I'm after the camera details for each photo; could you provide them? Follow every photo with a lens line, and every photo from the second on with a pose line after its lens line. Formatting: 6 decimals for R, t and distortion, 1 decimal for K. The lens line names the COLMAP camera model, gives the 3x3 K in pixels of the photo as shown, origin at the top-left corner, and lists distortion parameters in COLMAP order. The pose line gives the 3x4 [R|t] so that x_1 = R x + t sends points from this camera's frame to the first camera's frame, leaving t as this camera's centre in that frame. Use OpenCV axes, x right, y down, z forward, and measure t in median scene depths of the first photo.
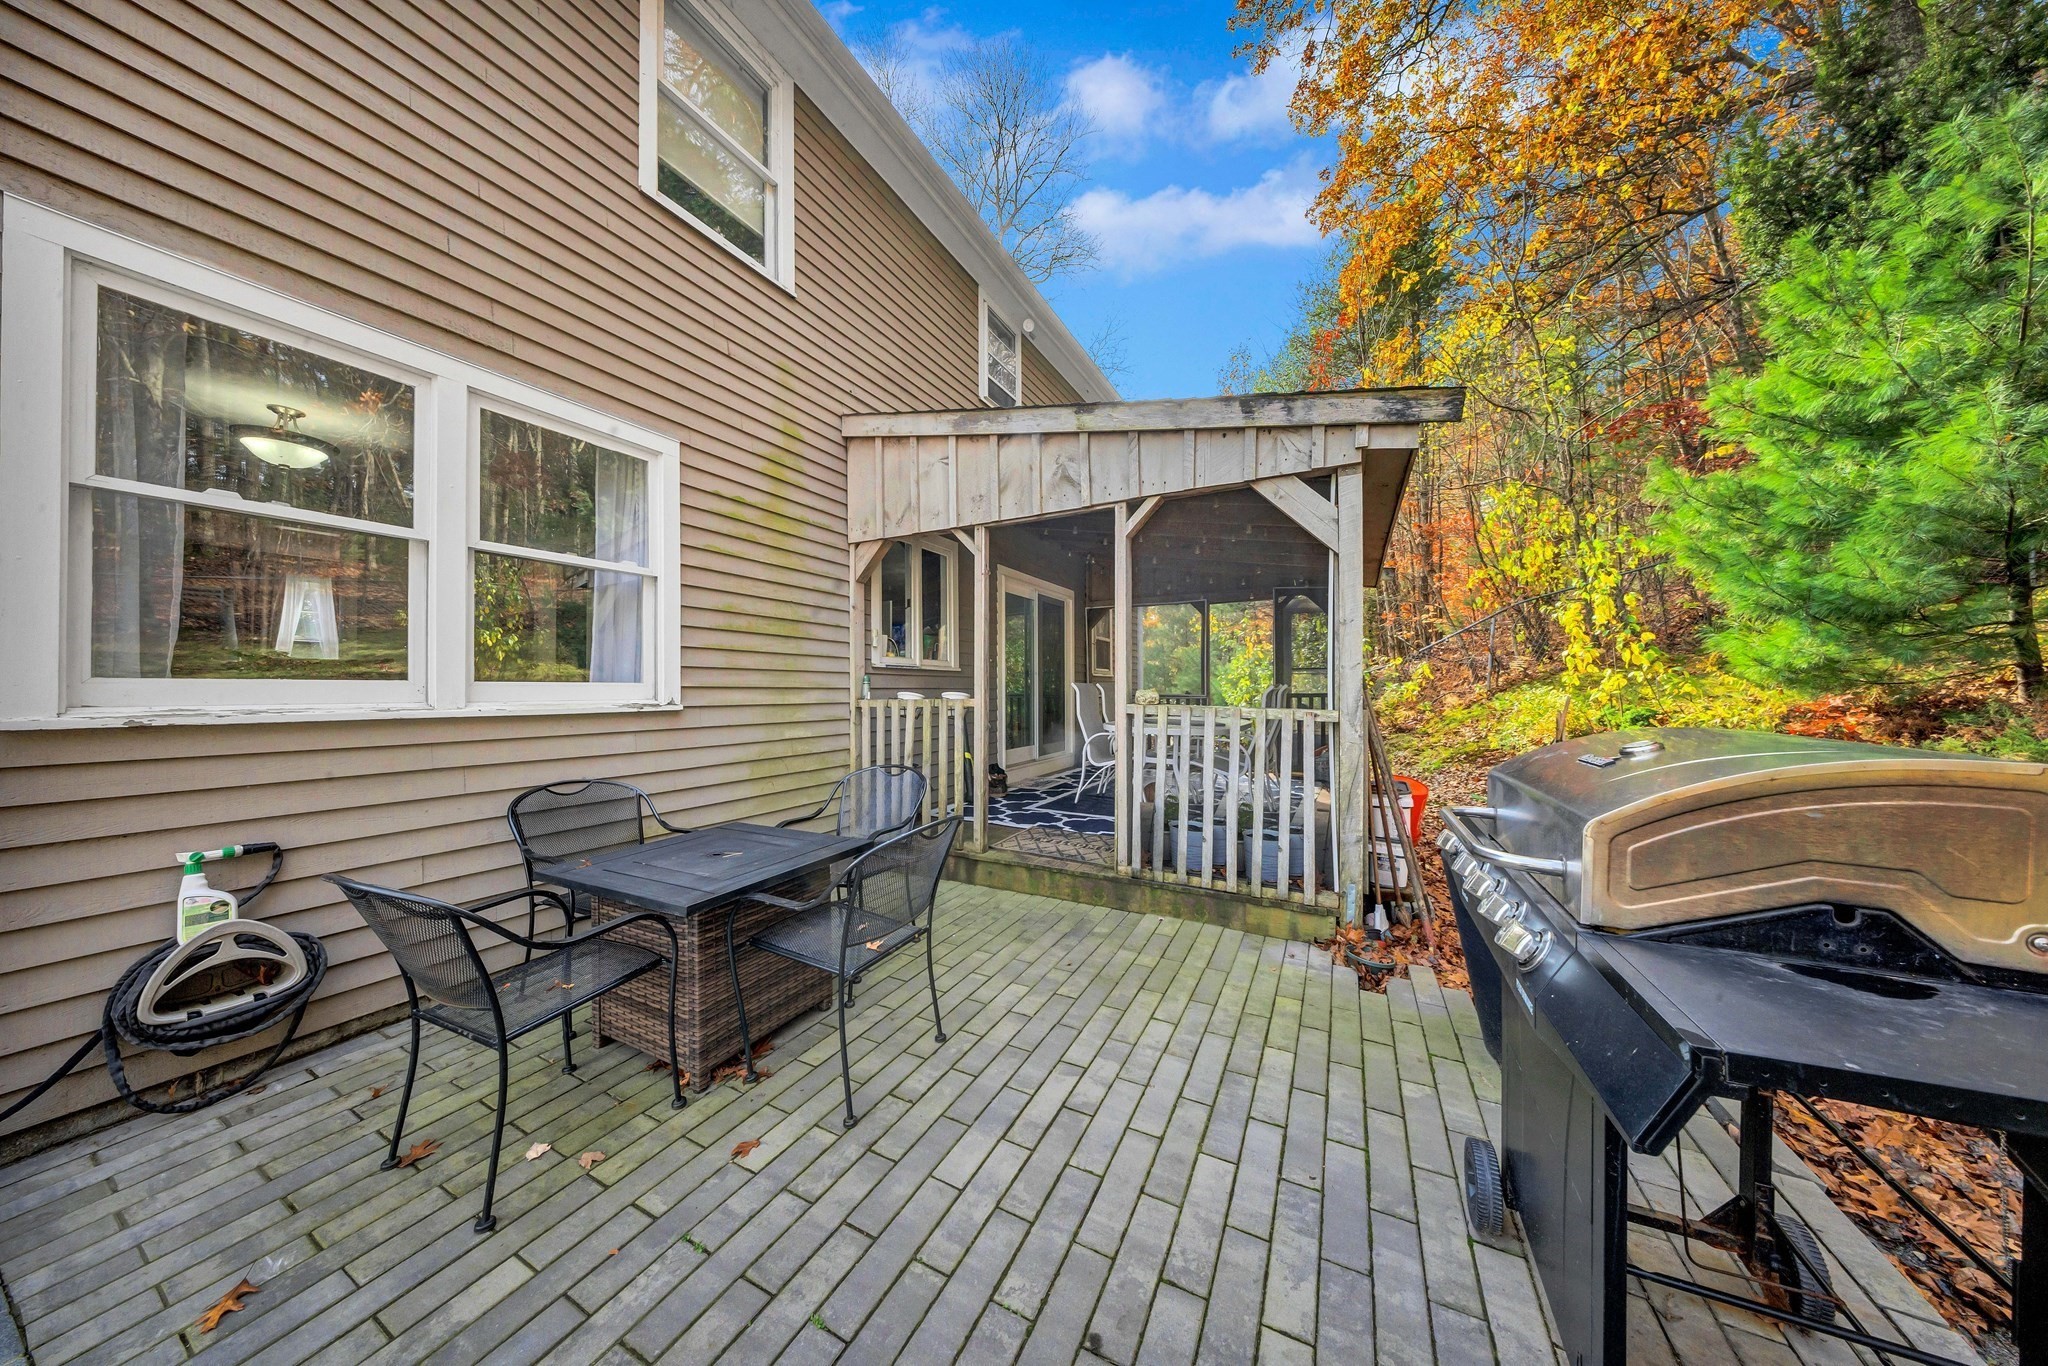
lens RADIAL K [[603.2, 0, 1031.9], [0, 603.2, 689.6], [0, 0, 1]] dist [-0.000054, -0.000033]
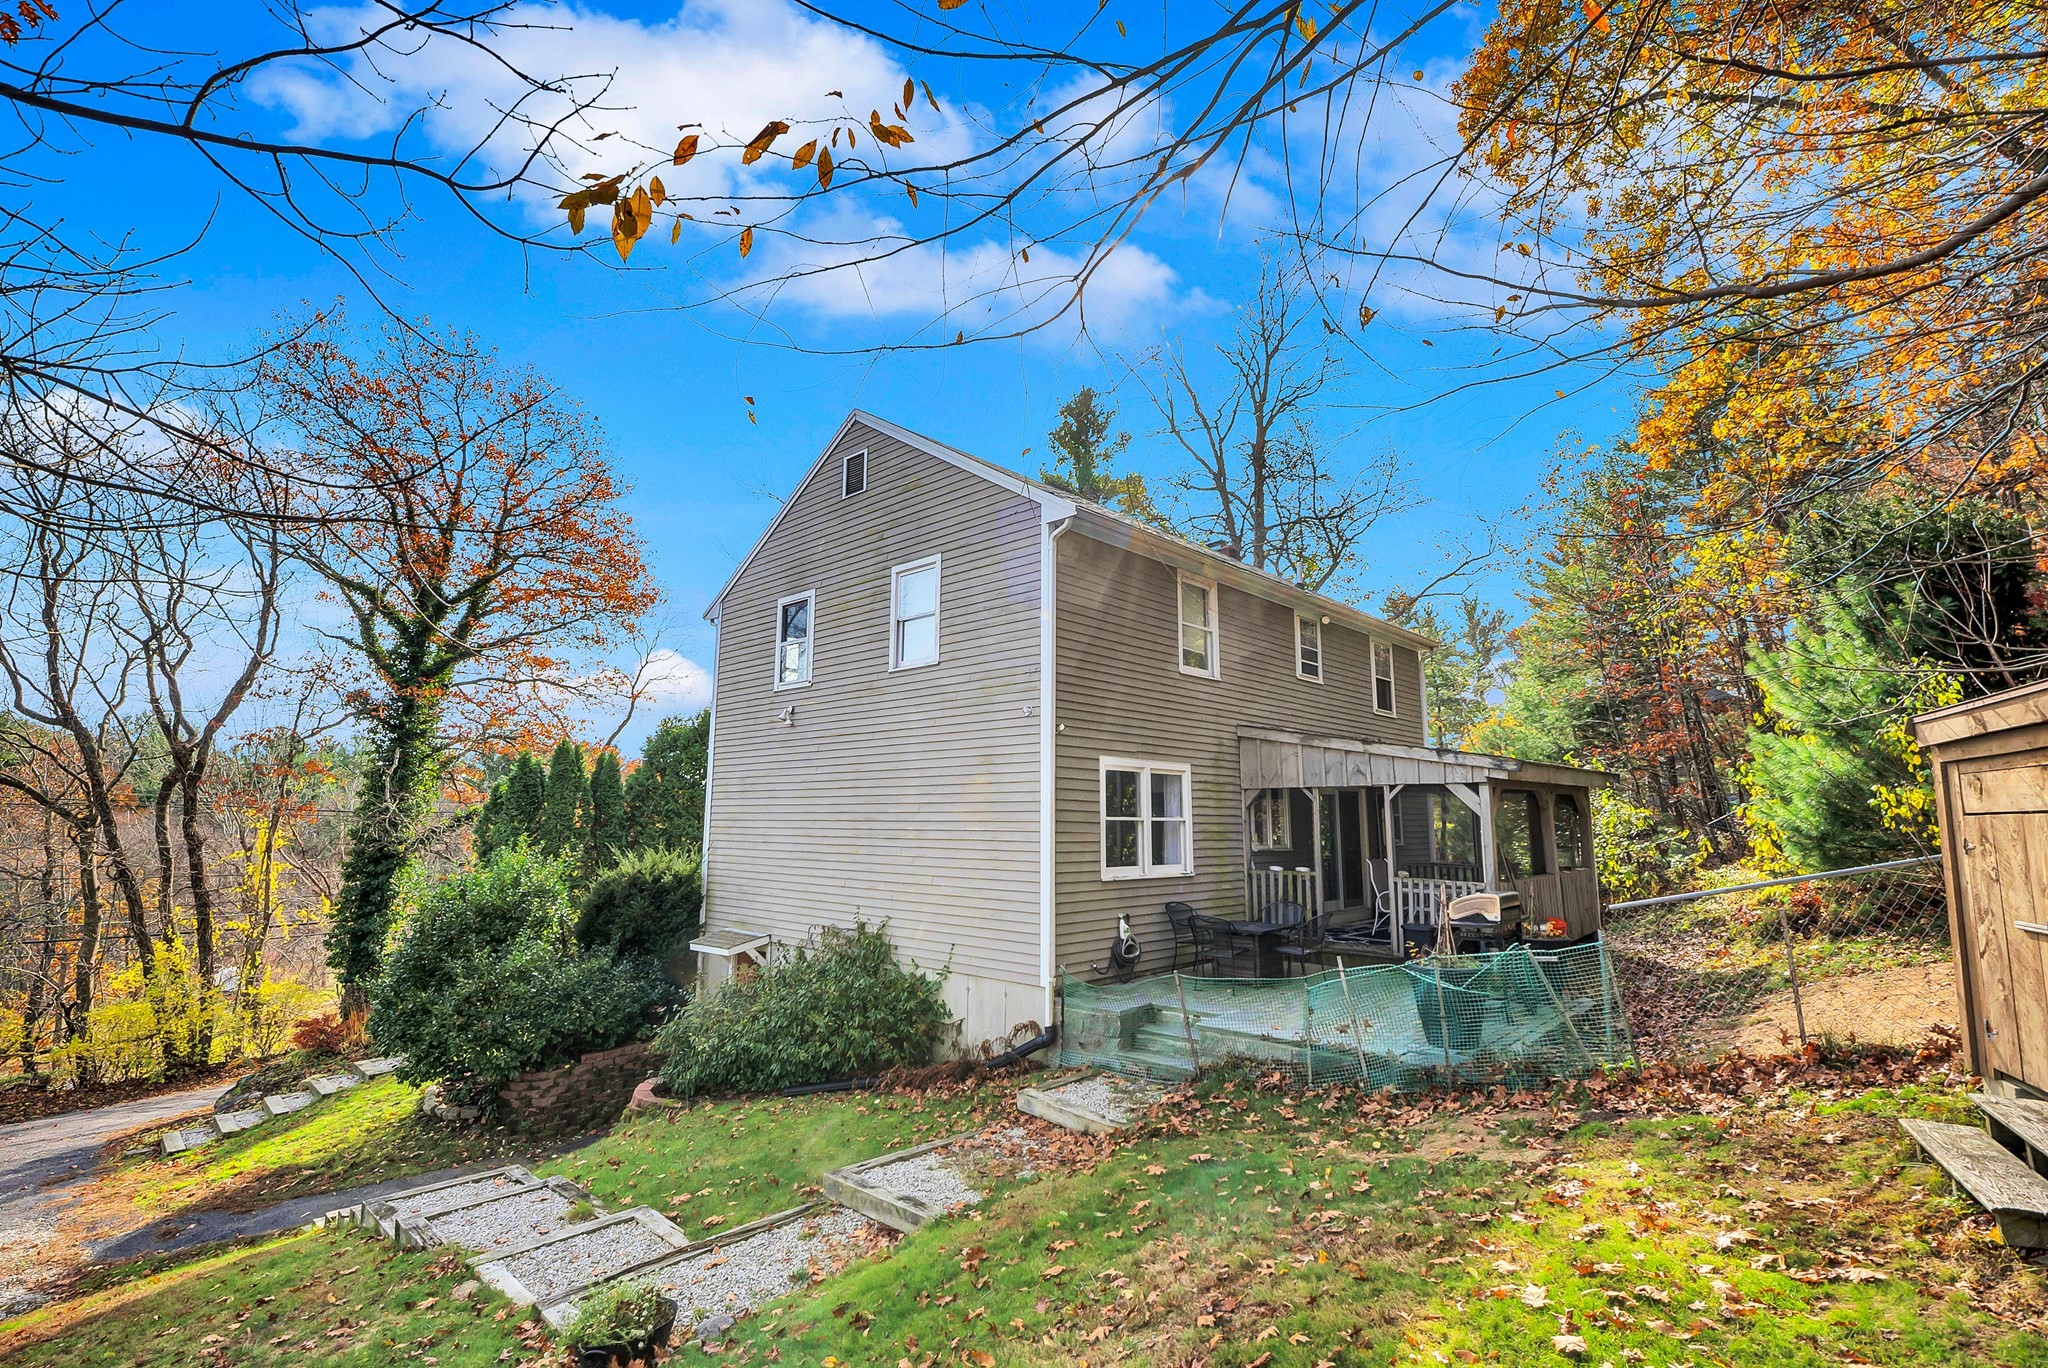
lens RADIAL K [[884.8, 0, 1017.5], [0, 884.8, 703.8], [0, 0, 1]] dist [0.001042, -0.000082]
pose [[0.952781, -0.034197, -0.301726, -0.134428], [-0.006990, 0.990906, -0.134378, -0.140060], [0.303577, 0.130142, 0.943877, -2.222259]]
